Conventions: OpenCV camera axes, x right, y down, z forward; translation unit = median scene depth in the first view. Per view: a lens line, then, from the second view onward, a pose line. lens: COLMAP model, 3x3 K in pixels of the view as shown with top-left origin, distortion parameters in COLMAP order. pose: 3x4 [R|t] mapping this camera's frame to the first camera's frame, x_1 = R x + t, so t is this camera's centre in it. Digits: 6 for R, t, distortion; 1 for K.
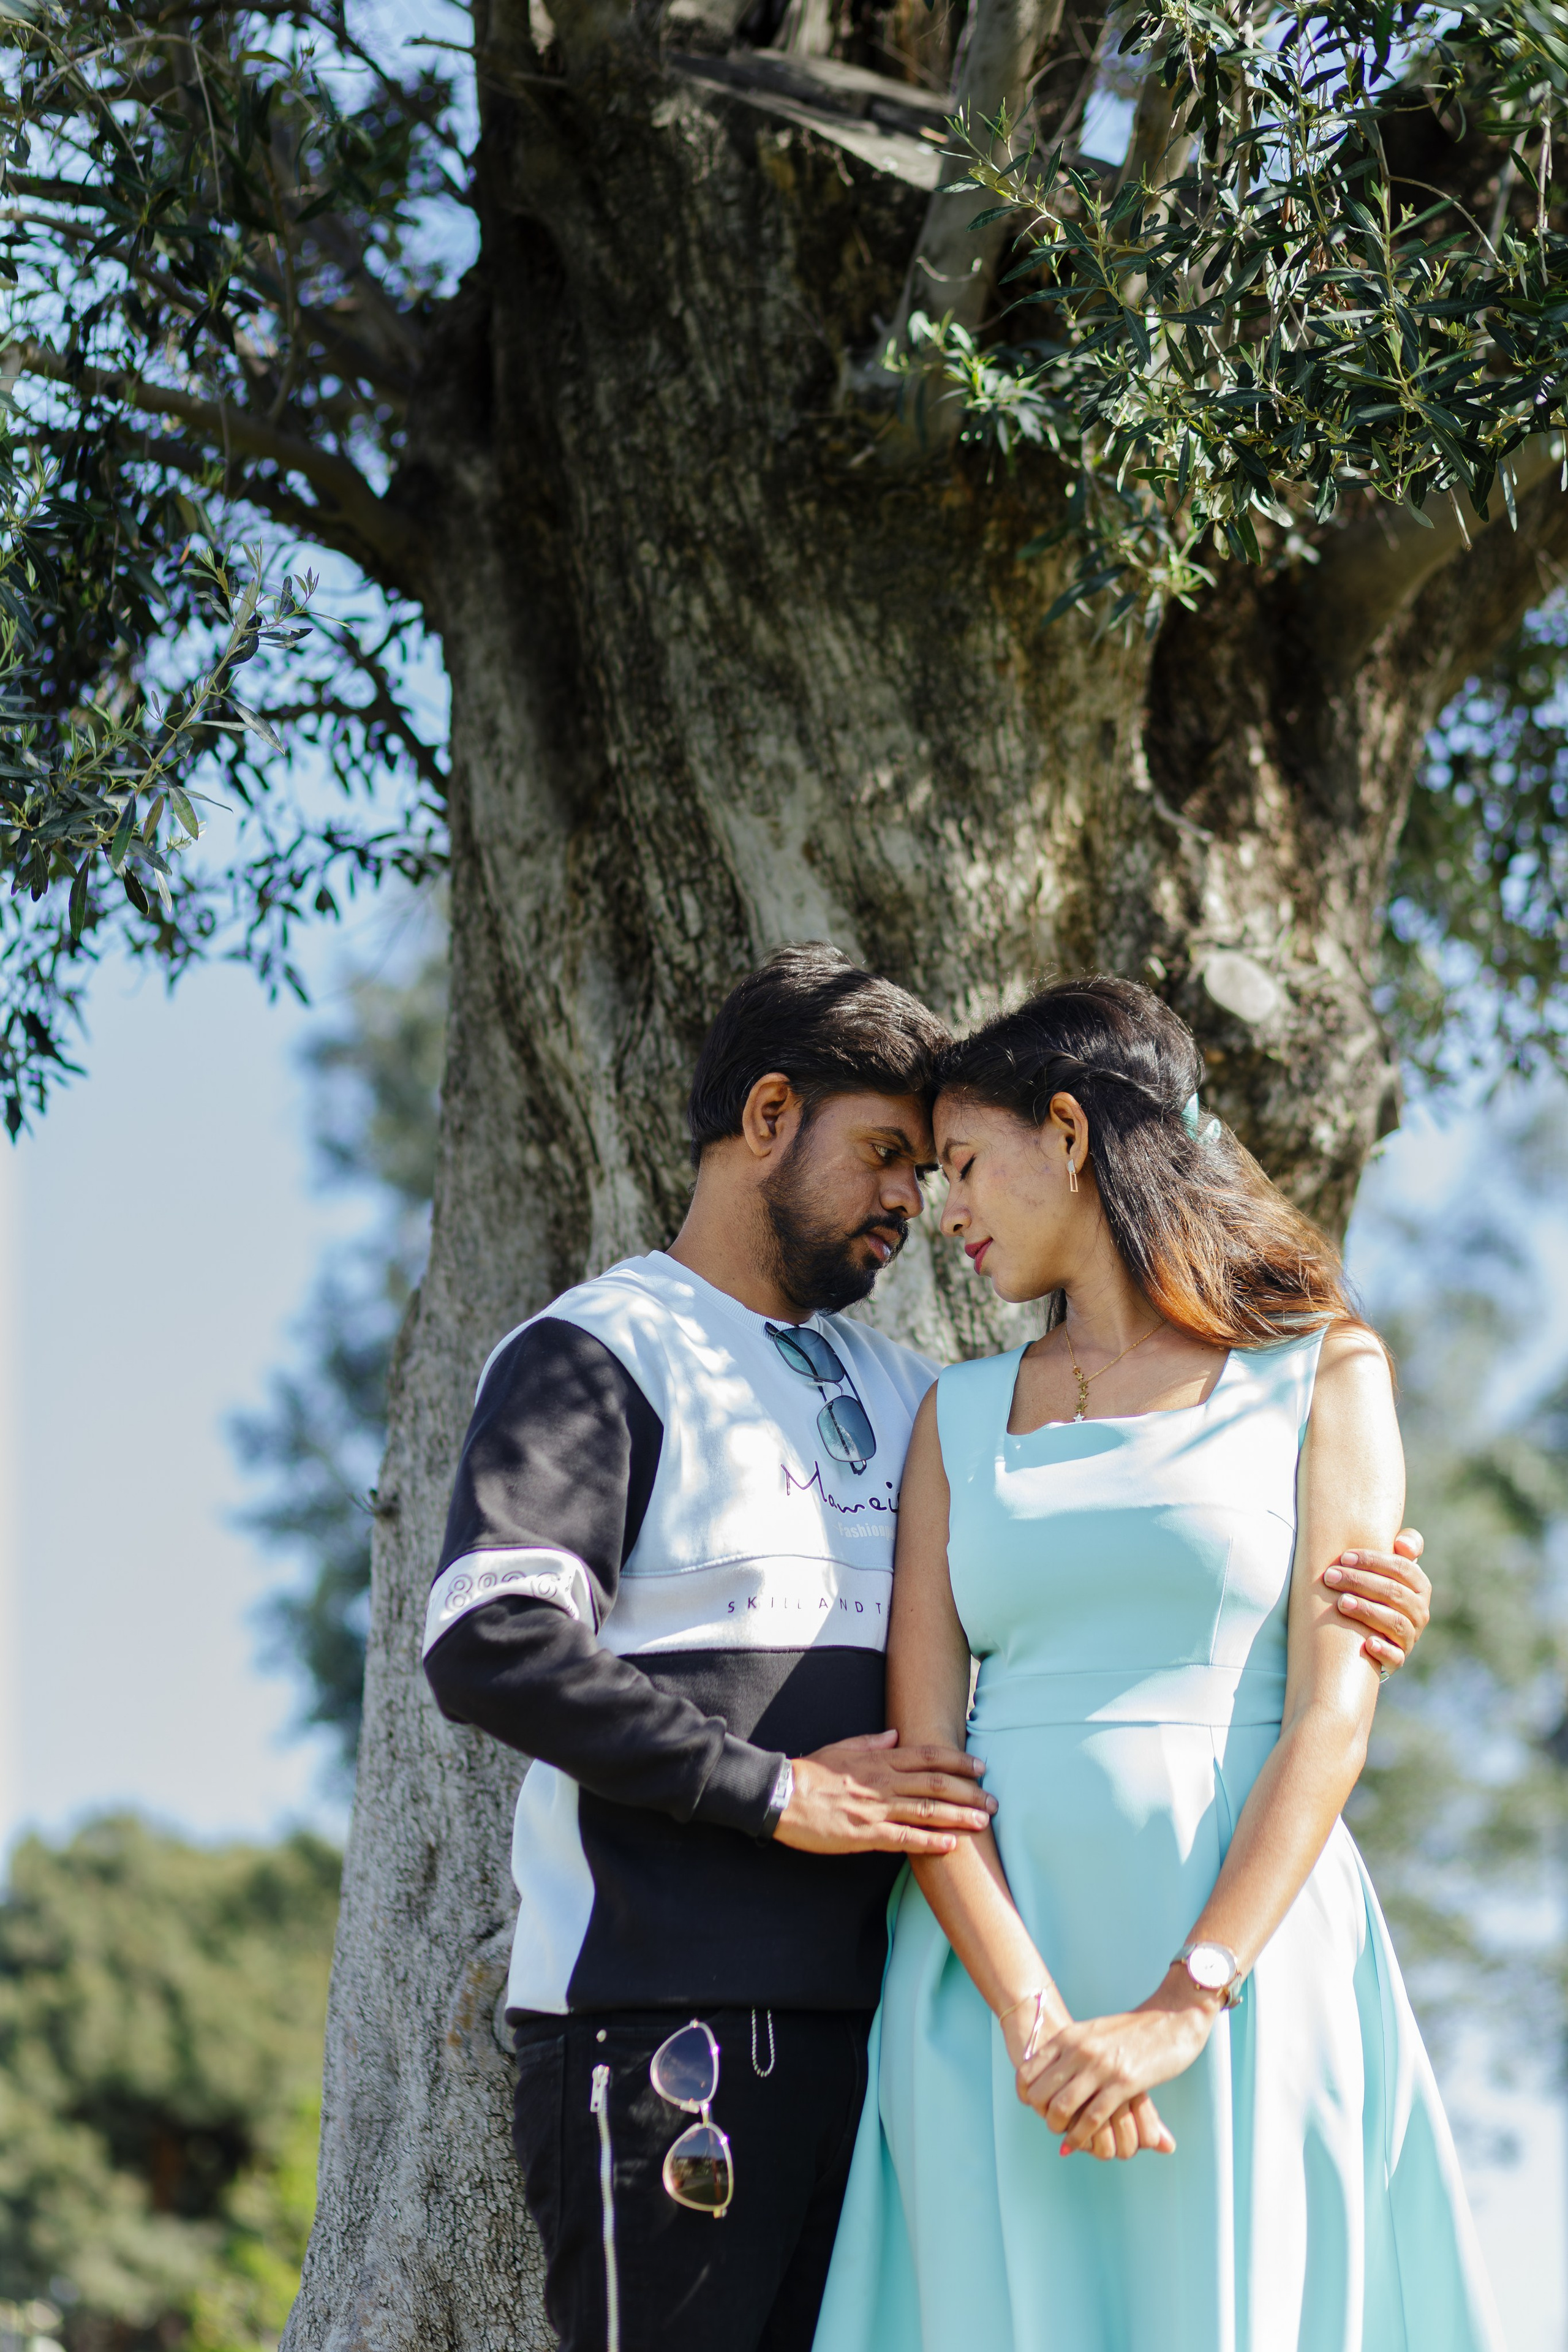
lens RADIAL K [[5730.1, 0, 784.0], [0, 5730.1, 1176.0], [0, 0, 1]] dist [-0.050051, -0.105714]
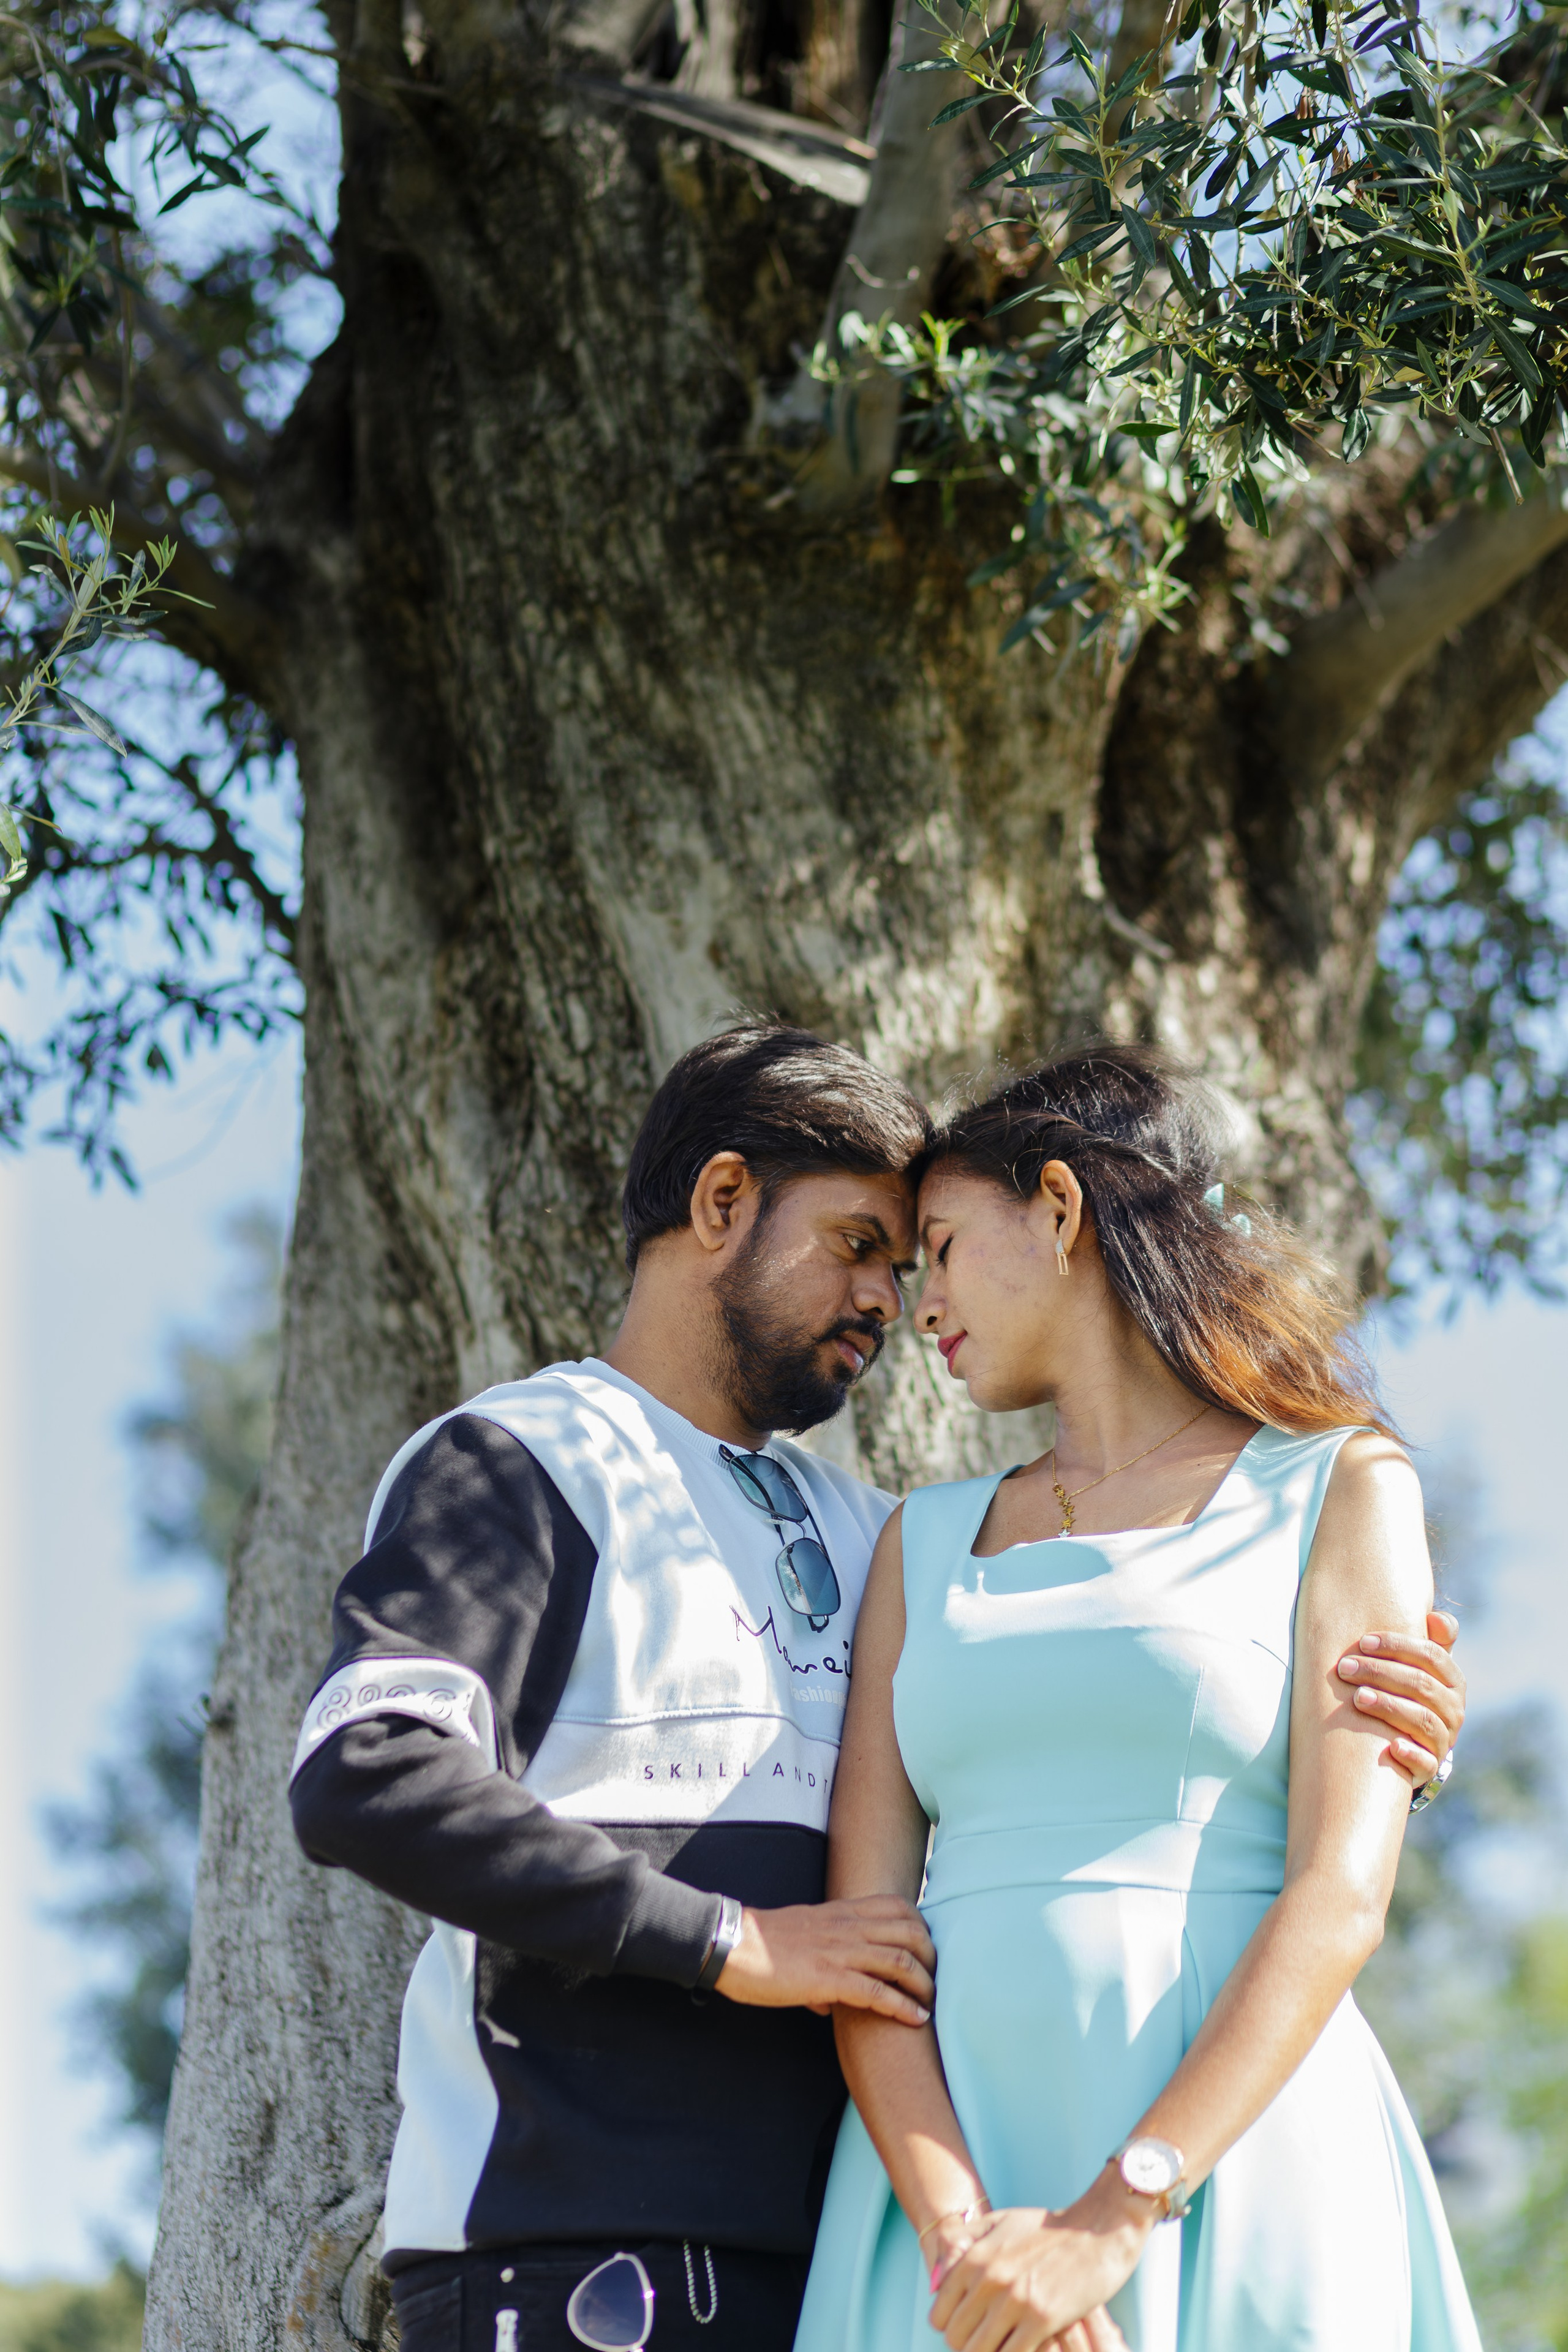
lens RADIAL K [[5738.1, 0, 784.0], [0, 5738.1, 1176.0], [0, 0, 1]] dist [0.018994, -1.442243]
pose [[0.999529, 0.006313, 0.030042, -0.011065], [-0.004065, 0.997228, -0.074292, 0.041737], [-0.030428, 0.074135, 0.996784, 0.129410]]
